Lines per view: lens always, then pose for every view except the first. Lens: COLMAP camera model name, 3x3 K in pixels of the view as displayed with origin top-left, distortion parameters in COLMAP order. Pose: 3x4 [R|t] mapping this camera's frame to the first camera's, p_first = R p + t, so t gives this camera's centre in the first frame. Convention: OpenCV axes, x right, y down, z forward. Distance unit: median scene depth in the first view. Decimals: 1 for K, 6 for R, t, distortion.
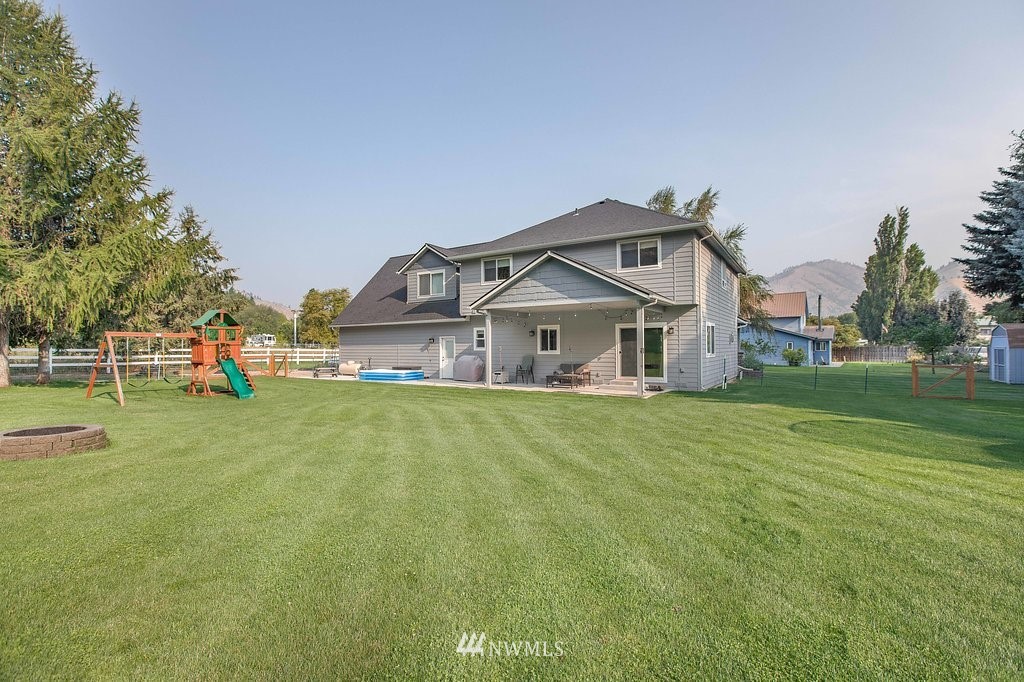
lens RADIAL K [[466.5, 0, 512.5], [0, 466.5, 343.4], [0, 0, 1]] dist [-0.011528, 0.002515]
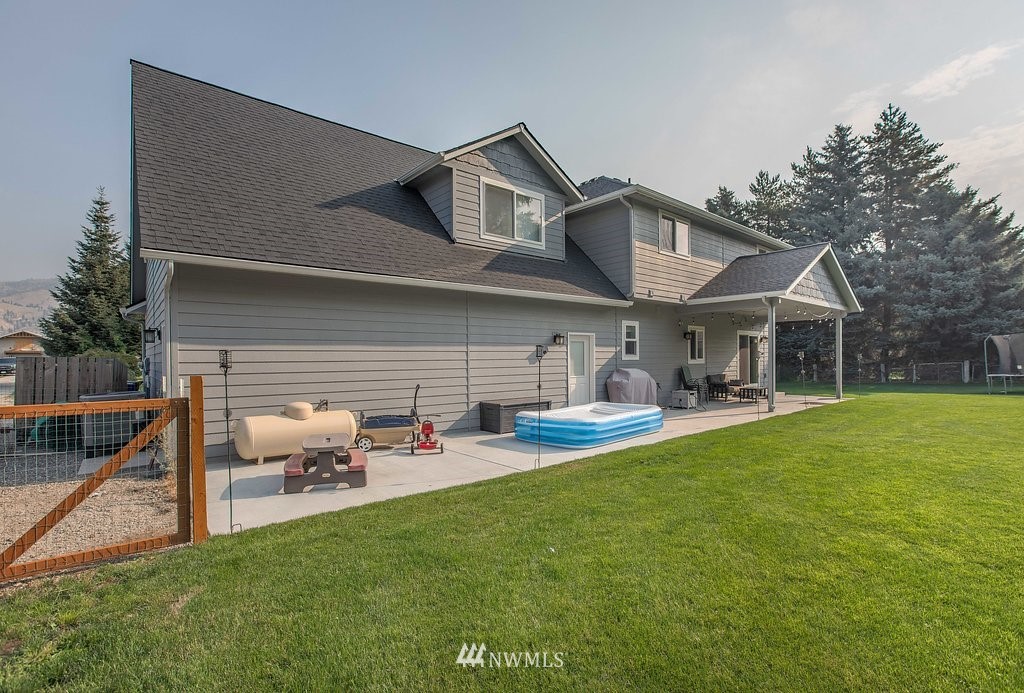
lens RADIAL K [[466.5, 0, 513.2], [0, 466.5, 351.6], [0, 0, 1]] dist [-0.011528, 0.002515]
pose [[0.289172, 0.009933, 0.957226, -0.659259], [-0.011993, 0.999905, -0.006753, 0.010501], [-0.957202, -0.009528, 0.289263, 0.939923]]
